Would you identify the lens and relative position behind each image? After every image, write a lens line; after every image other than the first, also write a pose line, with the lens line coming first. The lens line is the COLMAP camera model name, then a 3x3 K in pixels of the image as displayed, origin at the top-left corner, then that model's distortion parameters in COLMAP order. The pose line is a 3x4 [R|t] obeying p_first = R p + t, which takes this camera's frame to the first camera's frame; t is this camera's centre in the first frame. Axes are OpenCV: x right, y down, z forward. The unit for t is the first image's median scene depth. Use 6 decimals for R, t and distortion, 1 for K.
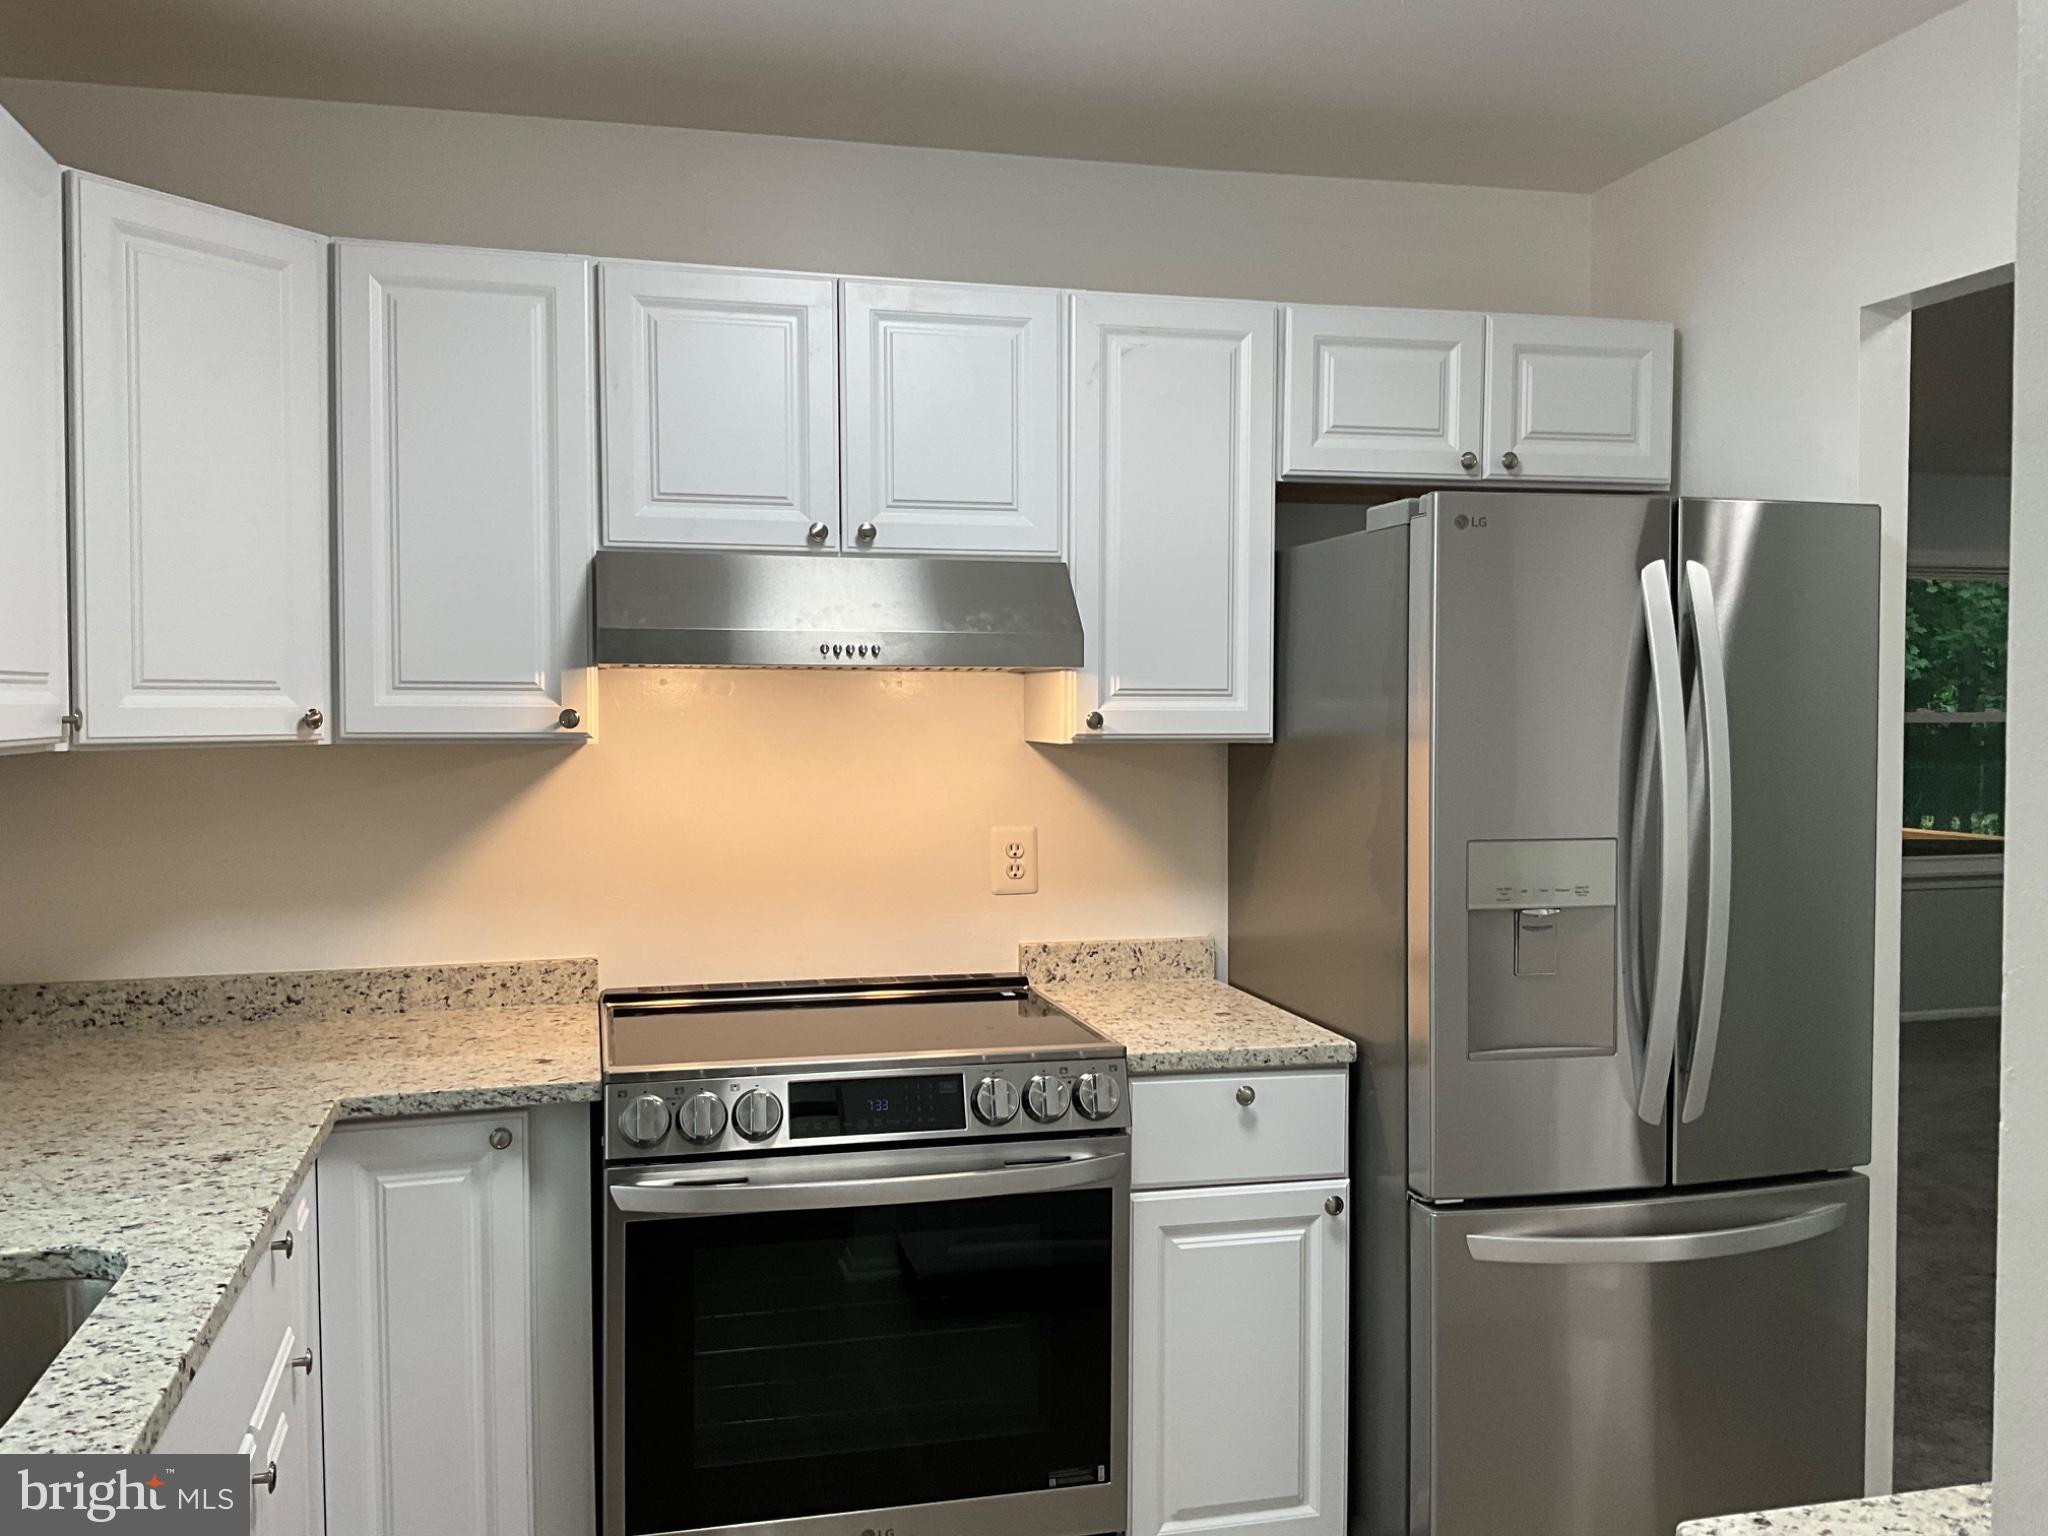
lens RADIAL K [[1748.1, 0, 1024.2], [0, 1748.1, 752.2], [0, 0, 1]] dist [0.195848, -0.604494]
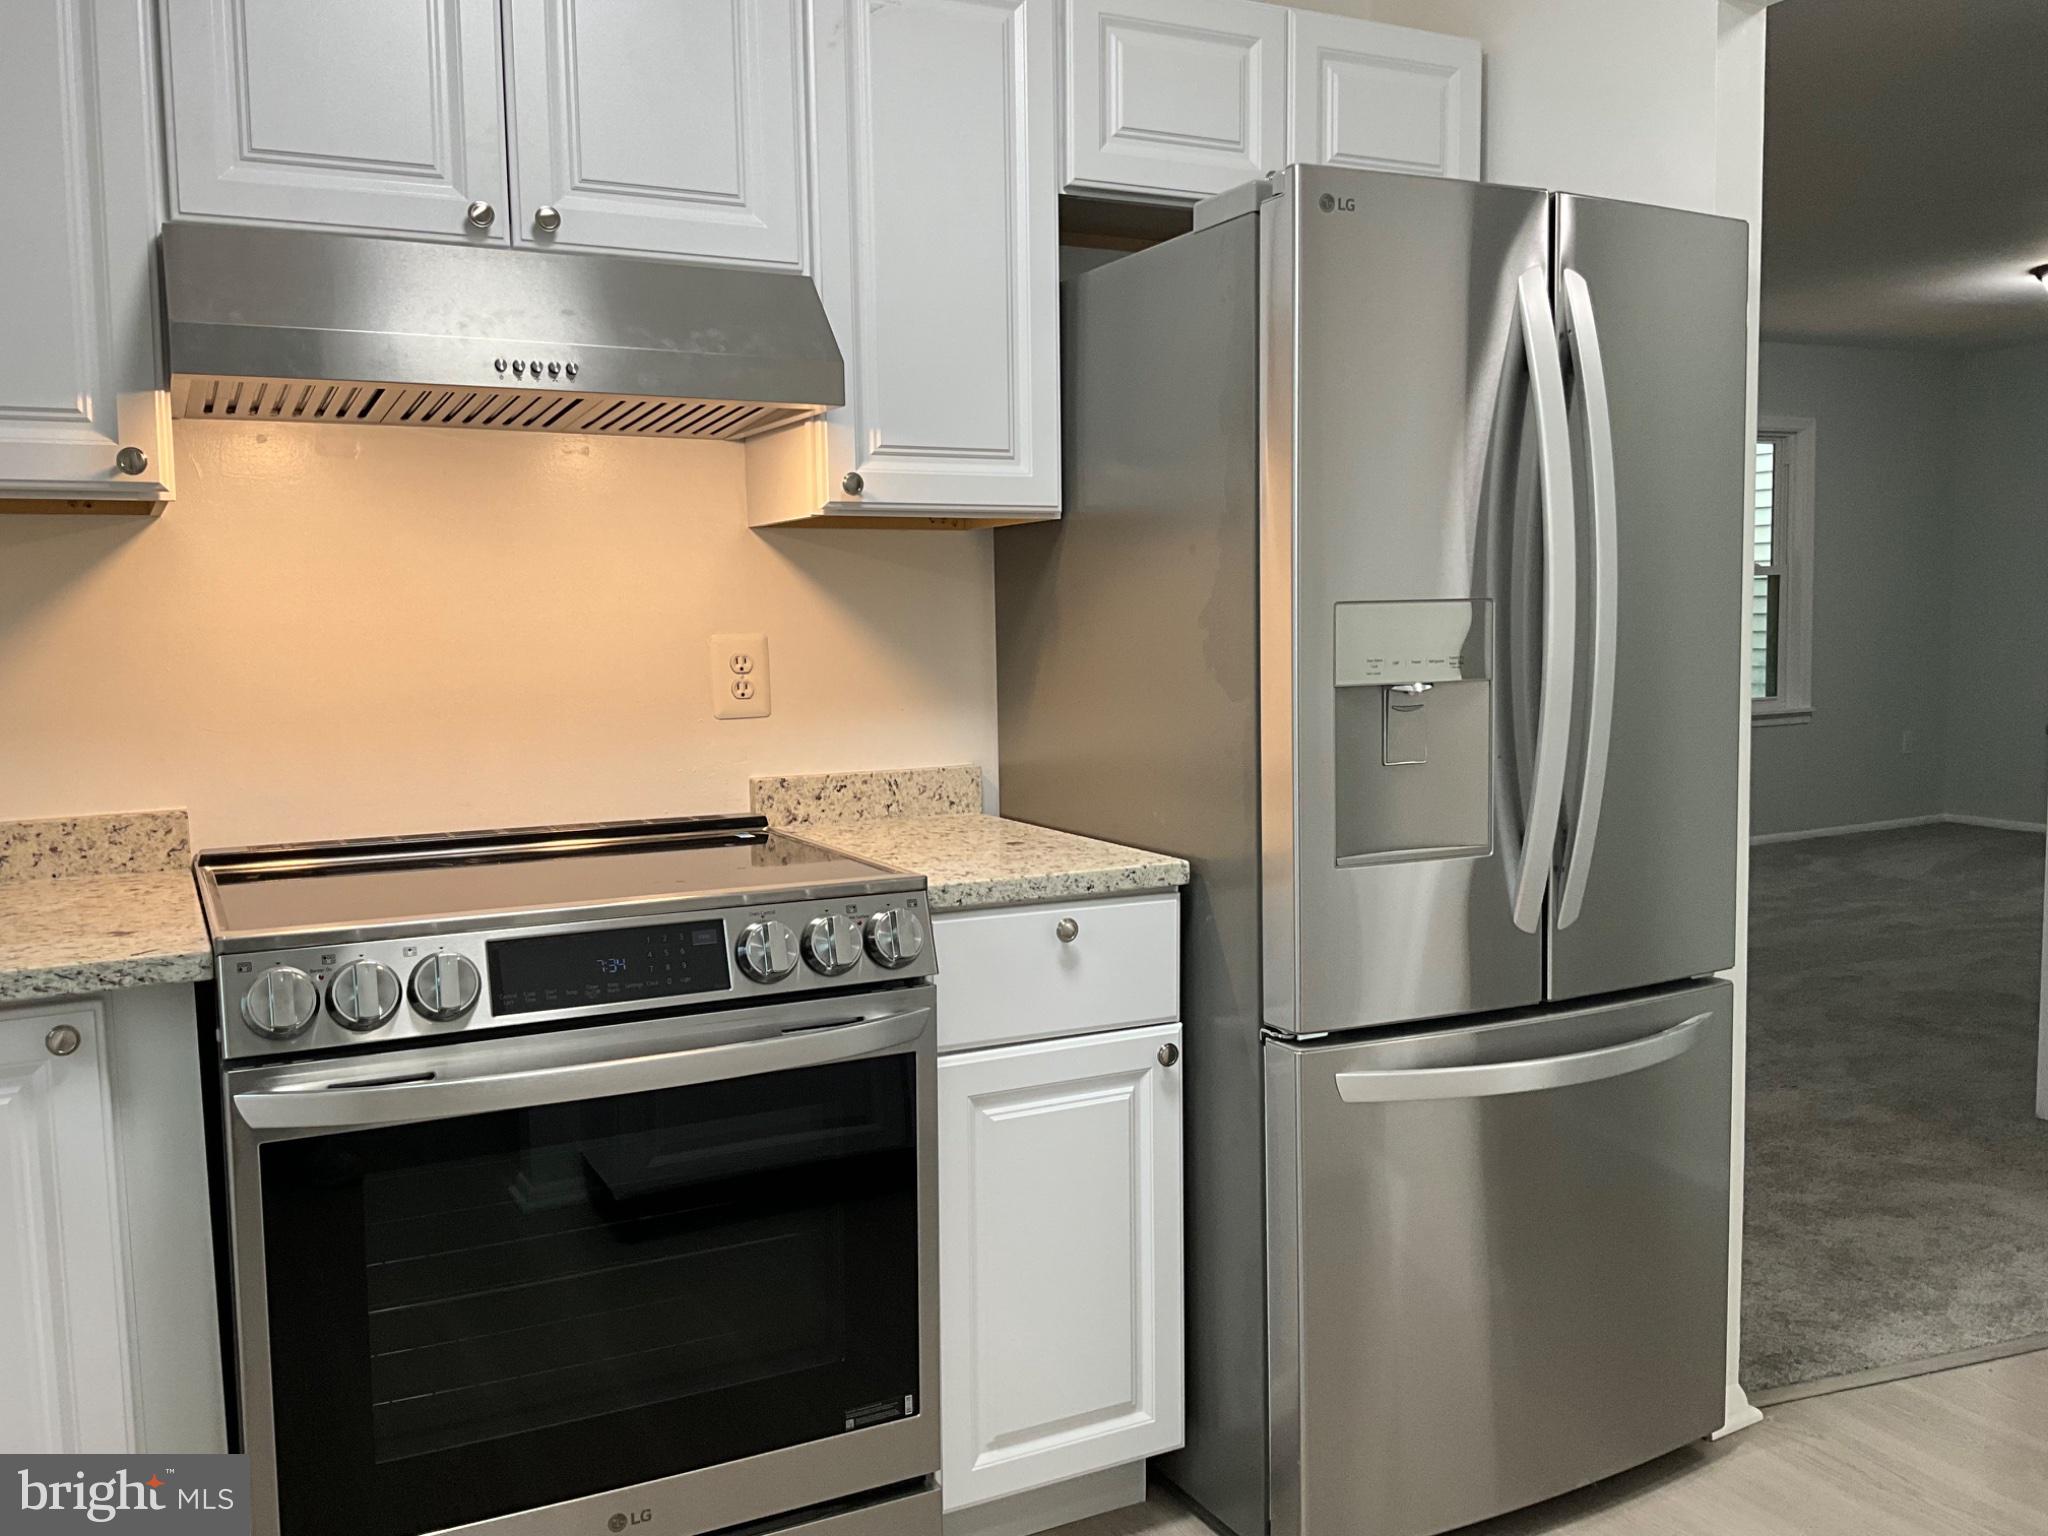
lens RADIAL K [[1720.1, 0, 1024.0], [0, 1720.1, 768.0], [0, 0, 1]] dist [0.089151, -0.186542]
pose [[0.973442, -0.035817, 0.226113, -0.069994], [0.023786, 0.998163, 0.055713, 0.073896], [-0.227693, -0.048855, 0.972507, 0.230472]]
